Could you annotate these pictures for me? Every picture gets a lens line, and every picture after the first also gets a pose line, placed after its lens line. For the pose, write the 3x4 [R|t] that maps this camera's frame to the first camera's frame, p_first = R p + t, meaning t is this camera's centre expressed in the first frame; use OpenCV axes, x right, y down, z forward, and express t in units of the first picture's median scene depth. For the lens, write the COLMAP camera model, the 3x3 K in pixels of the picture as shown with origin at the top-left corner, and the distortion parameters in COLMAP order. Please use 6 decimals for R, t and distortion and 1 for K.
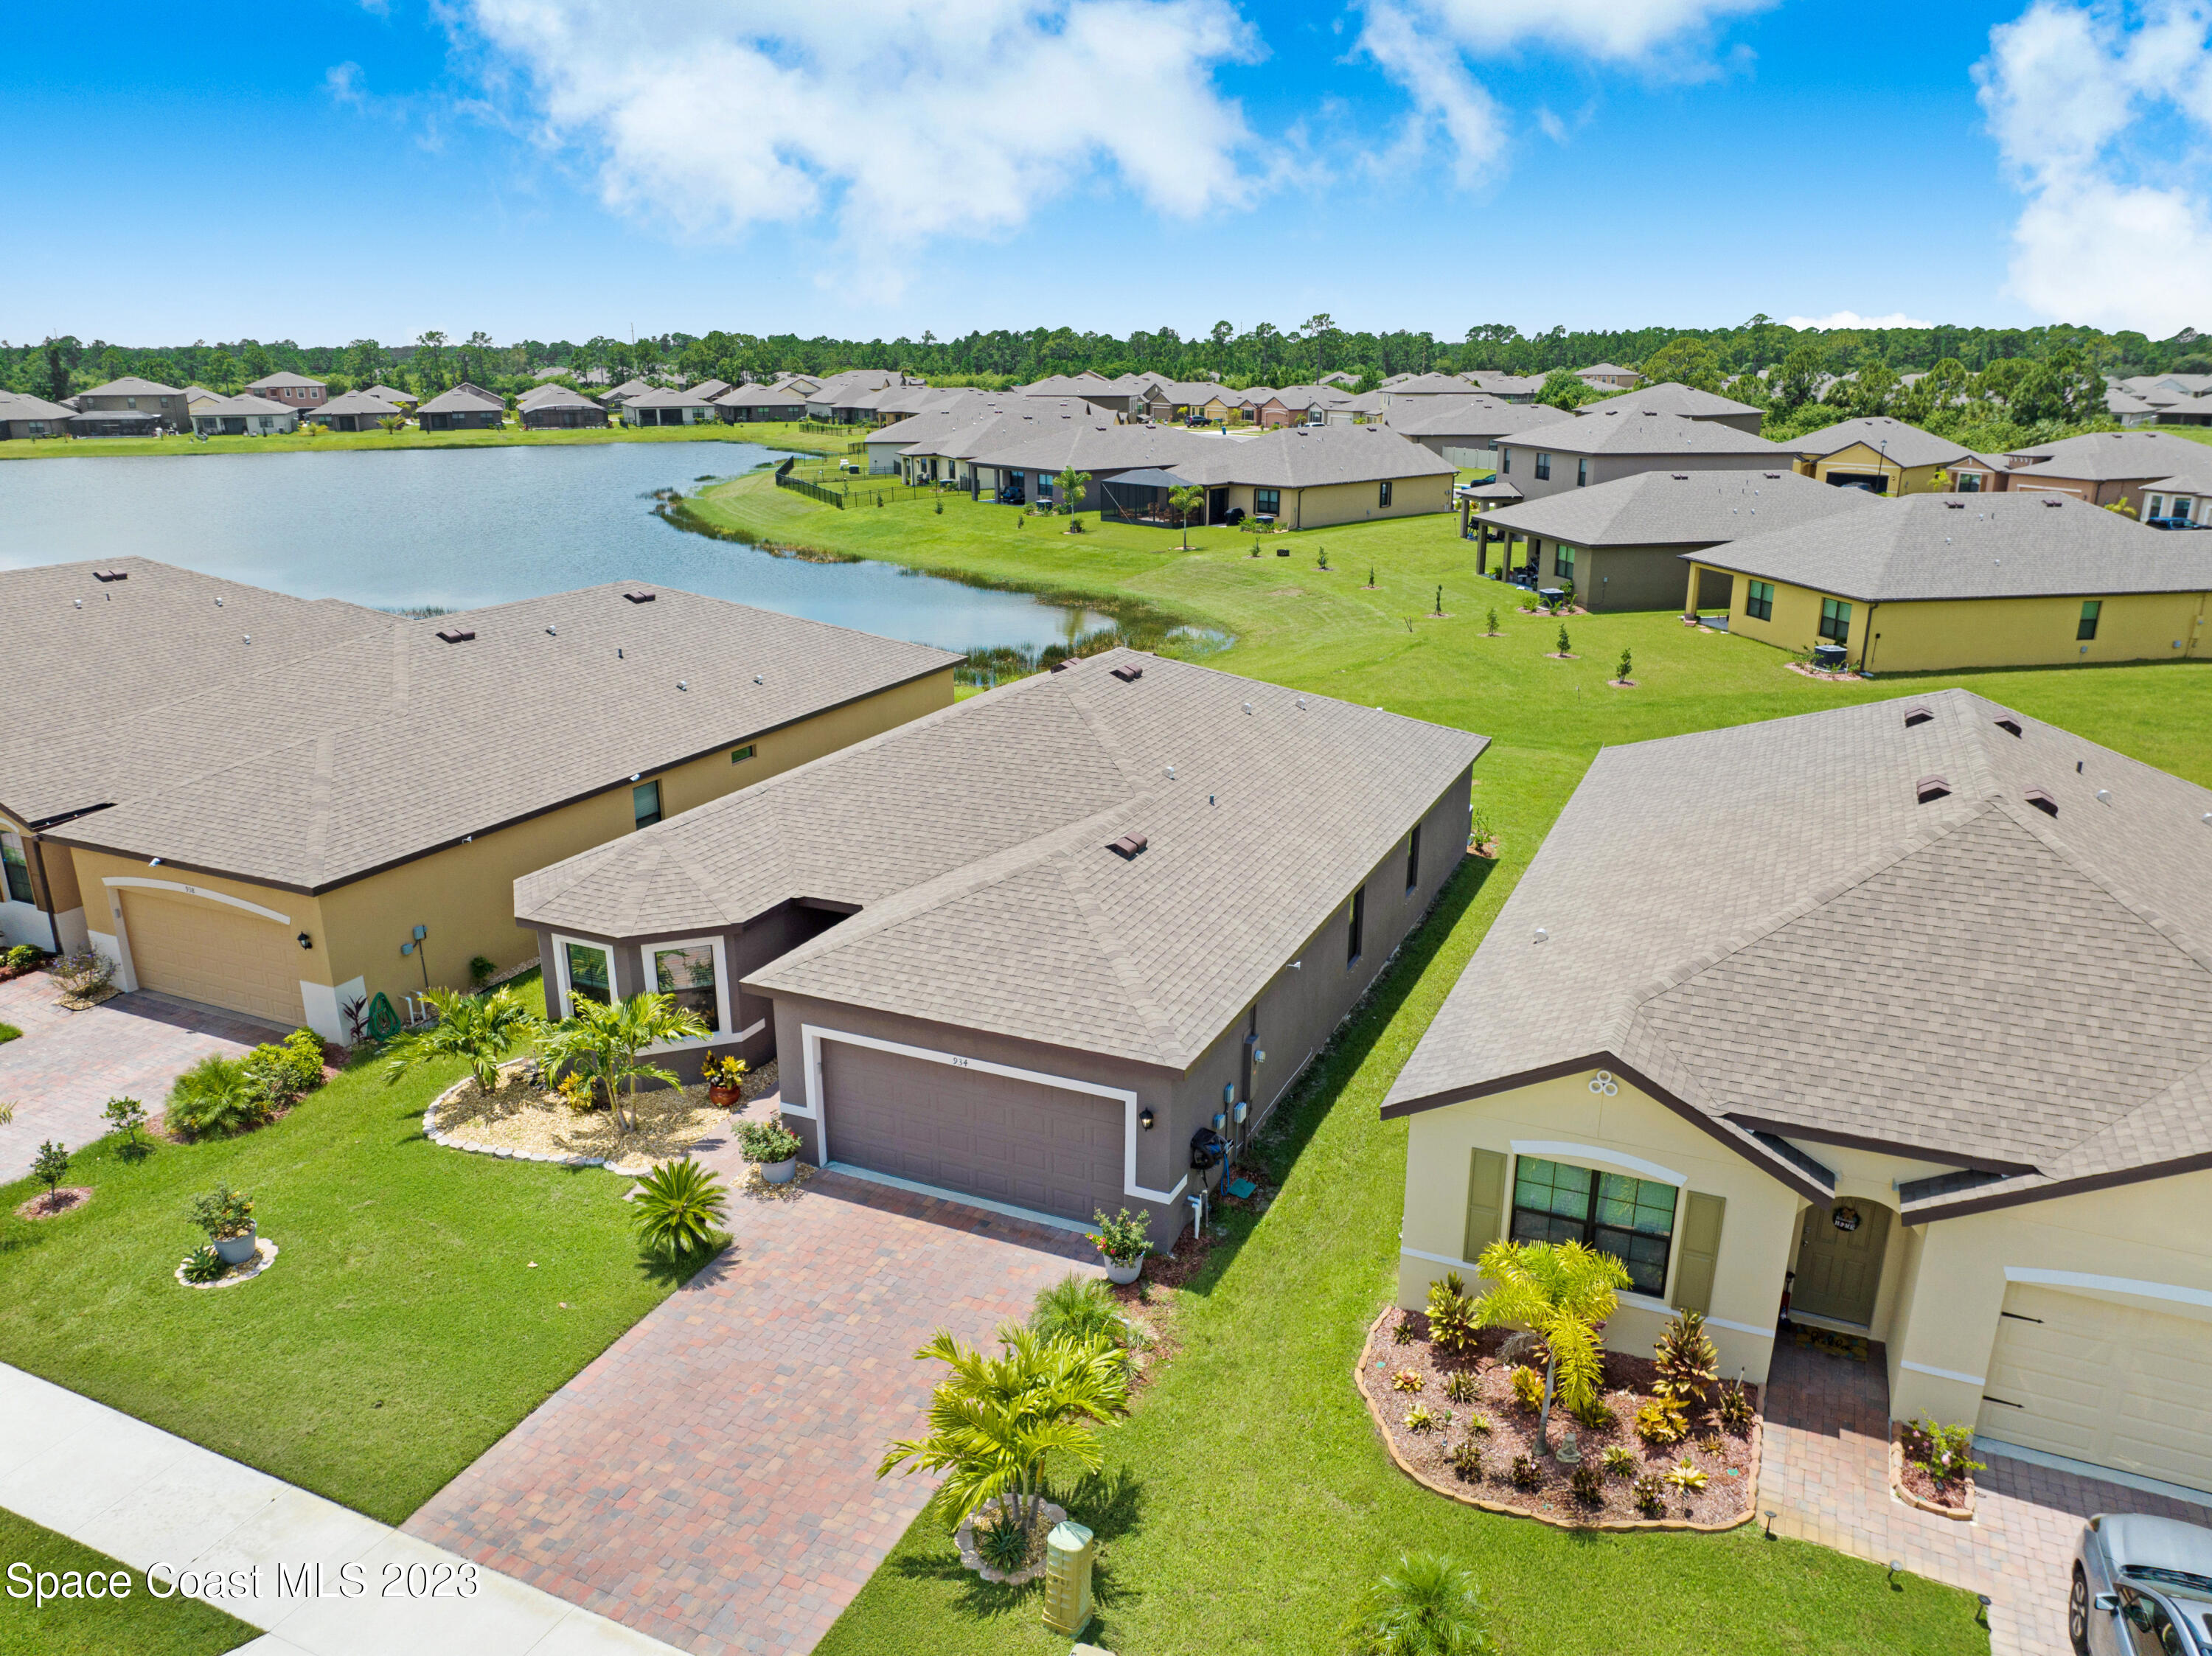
lens RADIAL K [[1537.2, 0, 1124.1], [0, 1537.2, 872.5], [0, 0, 1]] dist [-0.026895, -0.008982]
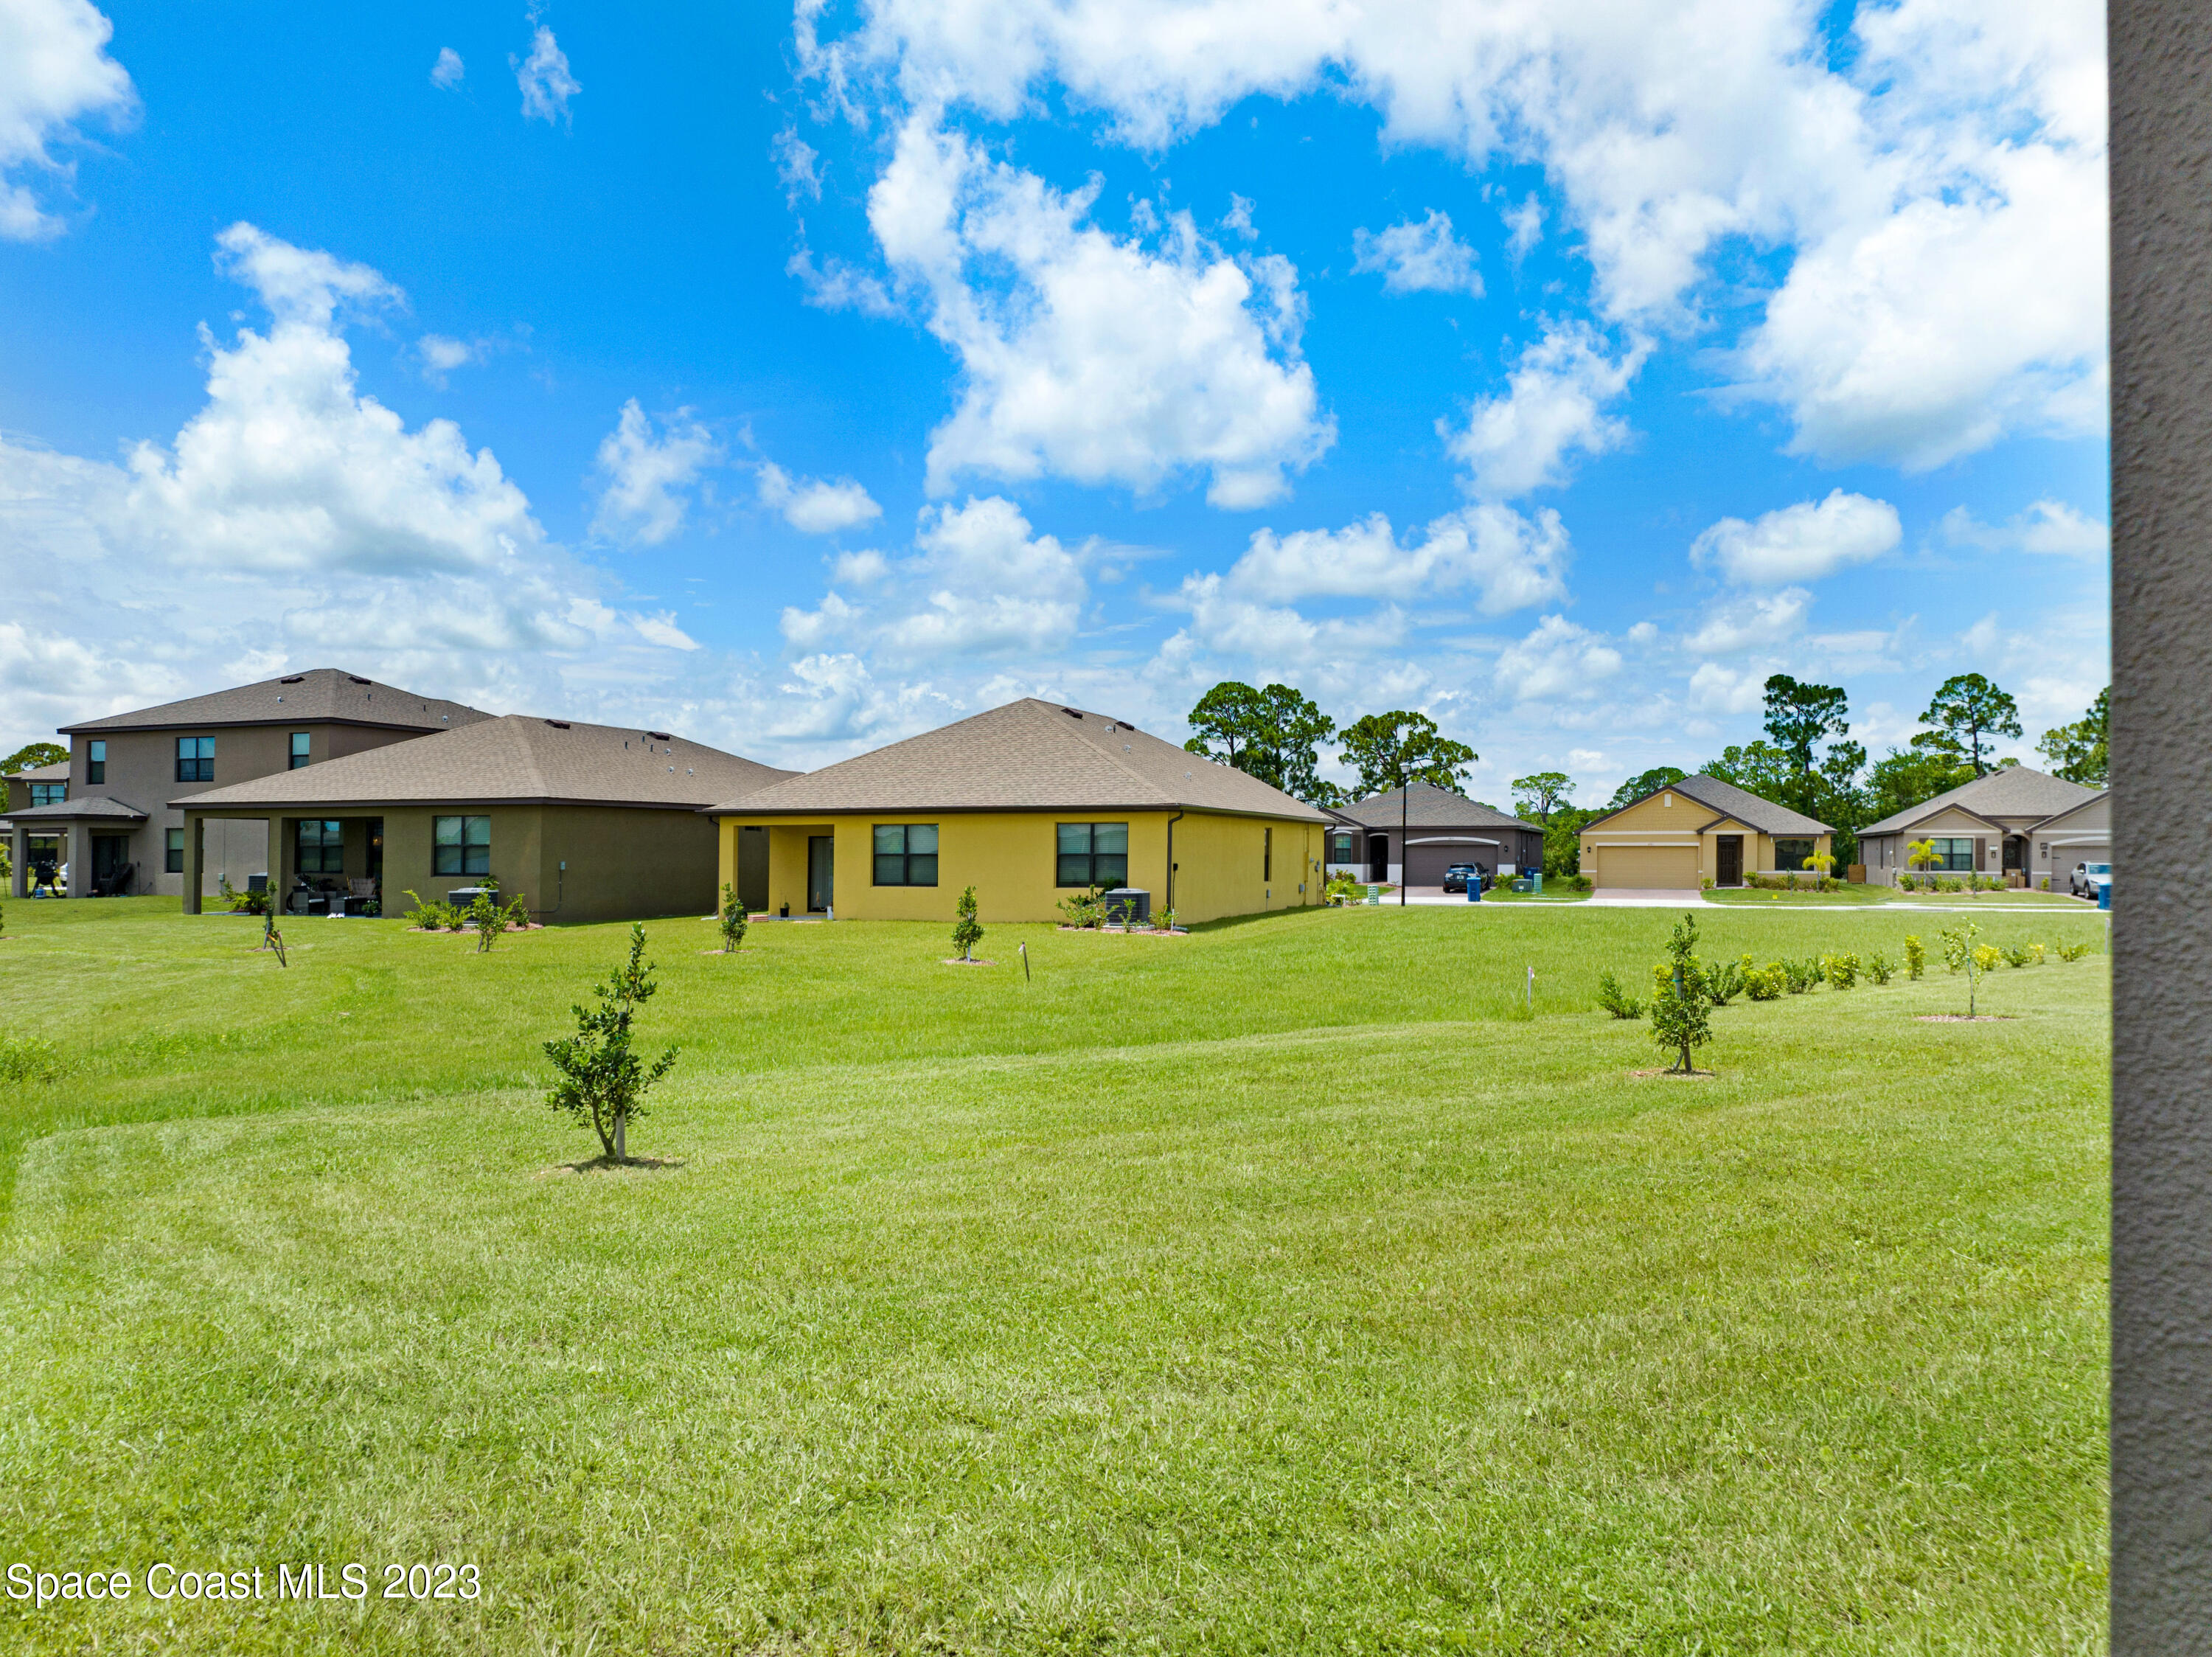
lens RADIAL K [[1627.1, 0, 1106.0], [0, 1627.1, 828.5], [0, 0, 1]] dist [-0.024651, -0.001090]
pose [[0.531581, 0.006352, 0.846983, -0.073089], [0.280101, 0.942393, -0.182864, -0.053711], [-0.799353, 0.334448, 0.499179, 0.646100]]
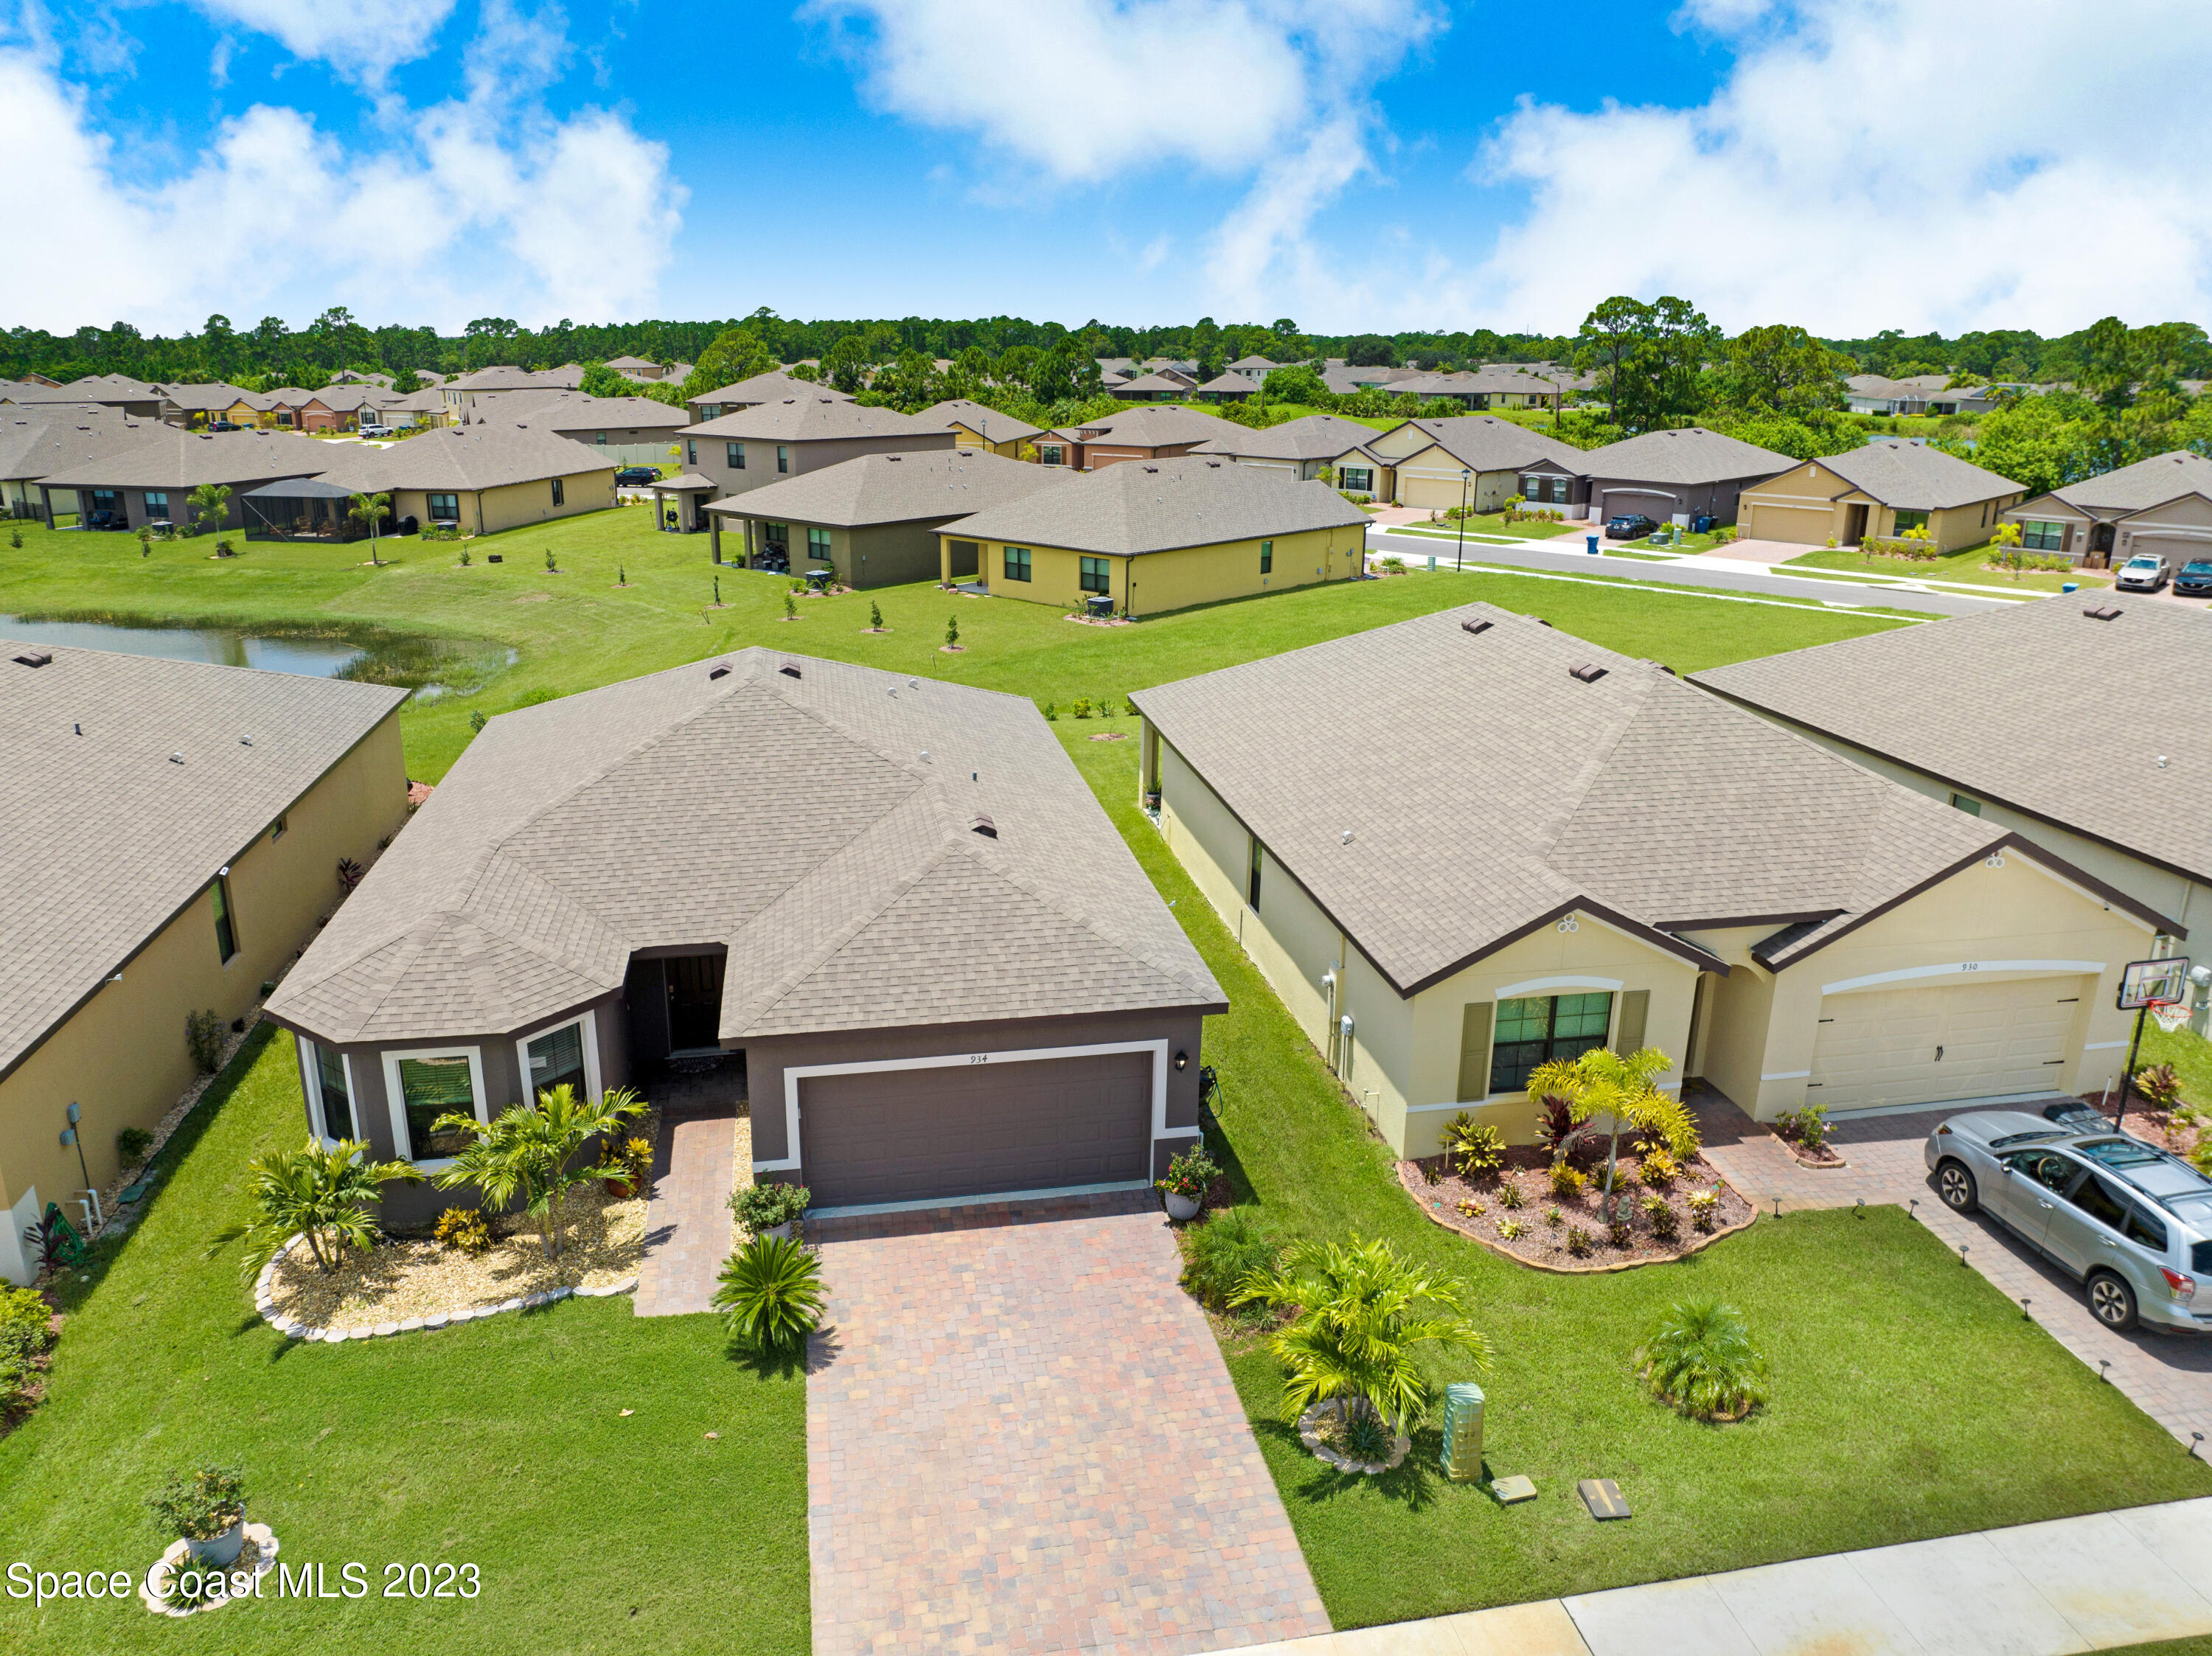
lens RADIAL K [[1536.3, 0, 1095.3], [0, 1536.3, 860.5], [0, 0, 1]] dist [-0.034748, -0.001185]
pose [[0.821573, -0.179052, 0.541256, -0.188265], [0.180447, 0.982260, 0.051040, -0.012963], [-0.540793, 0.055735, 0.839307, 0.043722]]
